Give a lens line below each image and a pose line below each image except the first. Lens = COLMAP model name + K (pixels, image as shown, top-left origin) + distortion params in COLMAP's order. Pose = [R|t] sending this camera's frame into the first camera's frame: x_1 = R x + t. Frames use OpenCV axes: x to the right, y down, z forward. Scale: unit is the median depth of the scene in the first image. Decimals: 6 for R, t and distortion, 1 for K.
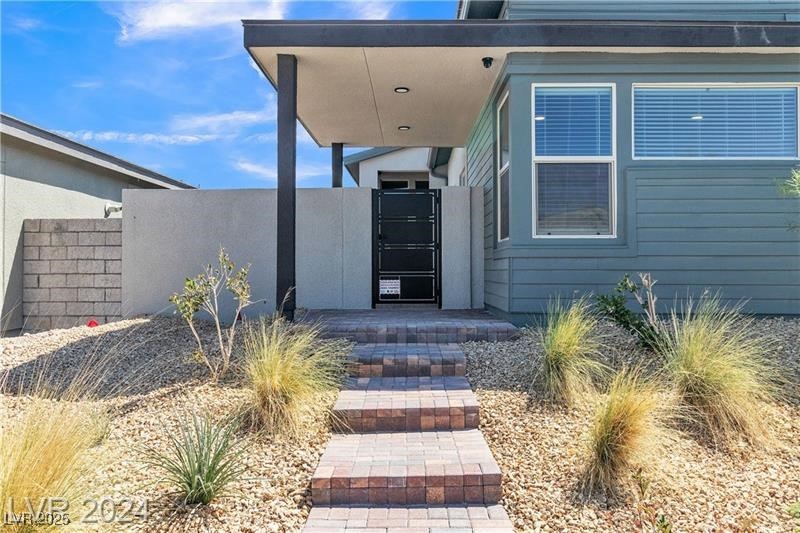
lens RADIAL K [[662.2, 0, 400.2], [0, 662.2, 271.6], [0, 0, 1]] dist [0.004159, -0.001136]
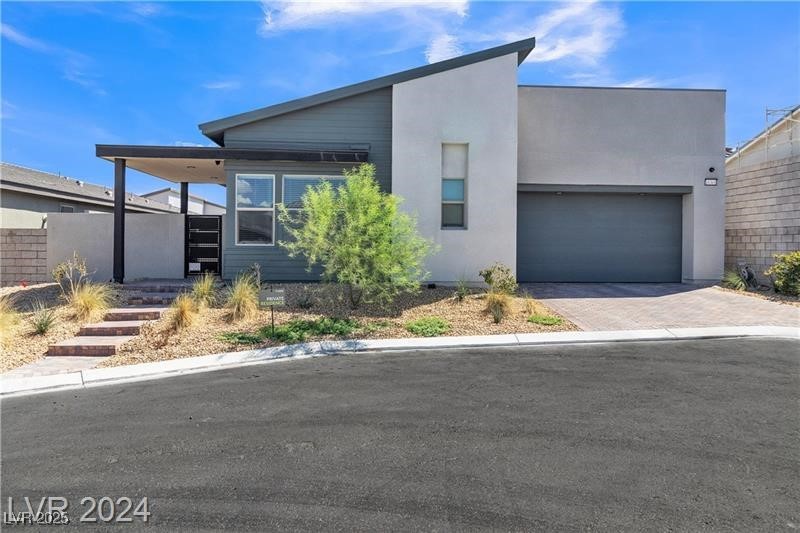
lens RADIAL K [[592.7, 0, 400.2], [0, 592.7, 263.0], [0, 0, 1]] dist [0.005998, 0.003521]
pose [[0.997033, 0.006775, 0.076671, 0.587141], [-0.008519, 0.999712, 0.022435, -0.041194], [-0.076496, -0.023021, 0.996804, -0.980547]]
